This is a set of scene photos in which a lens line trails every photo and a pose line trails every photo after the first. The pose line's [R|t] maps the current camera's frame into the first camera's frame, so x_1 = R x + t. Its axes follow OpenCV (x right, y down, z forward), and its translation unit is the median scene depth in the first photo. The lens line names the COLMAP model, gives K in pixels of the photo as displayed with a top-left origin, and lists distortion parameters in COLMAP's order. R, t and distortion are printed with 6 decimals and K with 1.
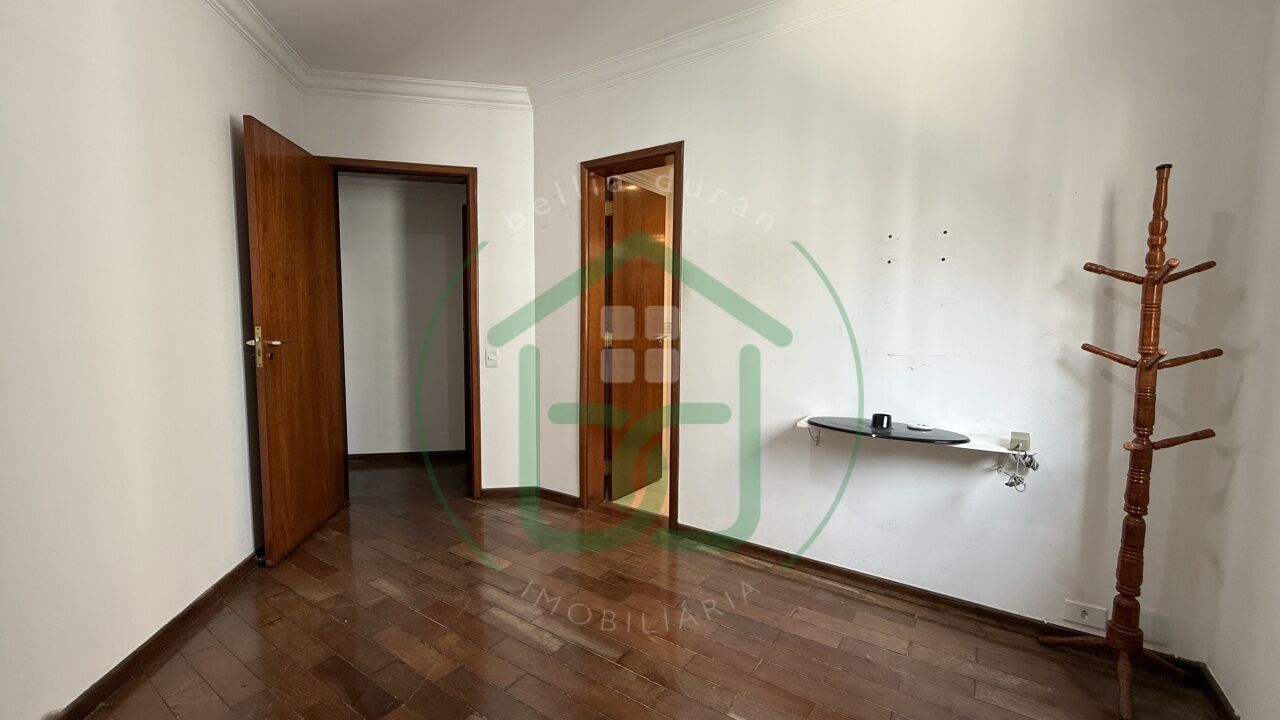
lens RADIAL K [[534.9, 0, 640.9], [0, 534.9, 365.0], [0, 0, 1]] dist [-0.000672, -0.000180]
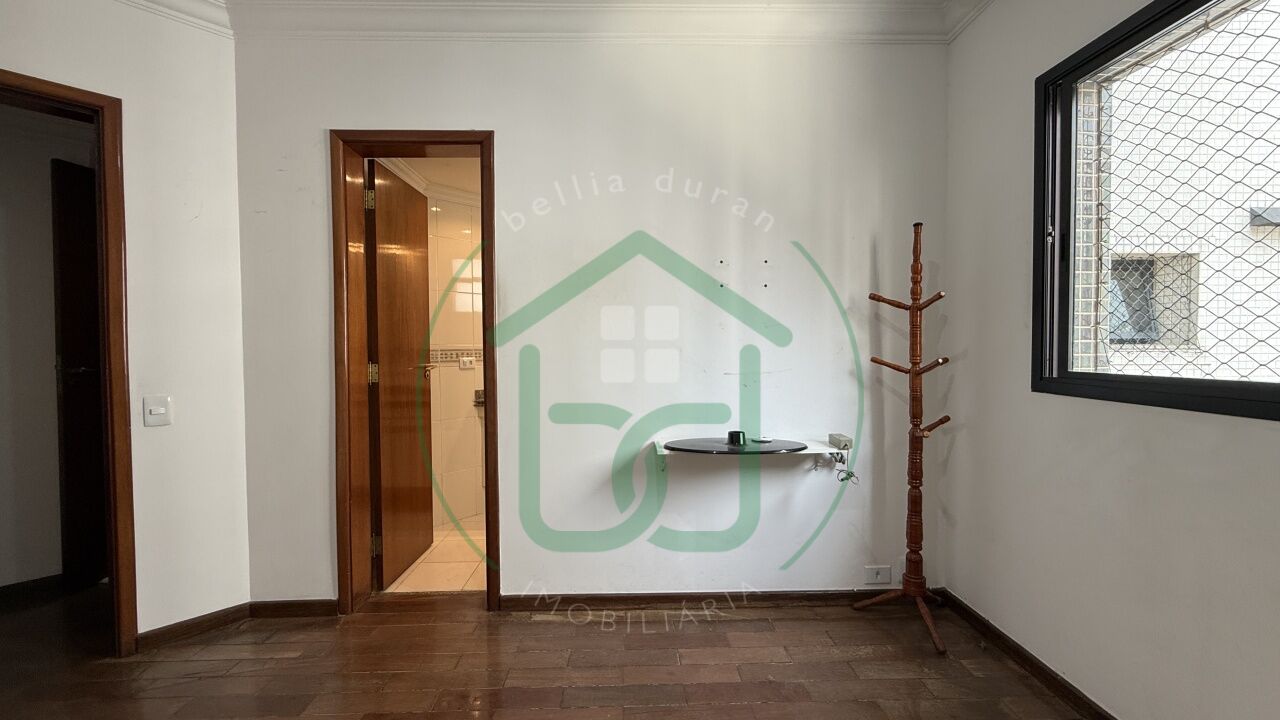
lens RADIAL K [[524.0, 0, 640.0], [0, 524.0, 360.0], [0, 0, 1]] dist [0.000393, -0.000064]
pose [[0.802369, -0.030339, 0.596057, -0.297554], [0.066490, 0.997034, -0.038754, -0.018386], [-0.593113, 0.070727, 0.802007, 0.290452]]
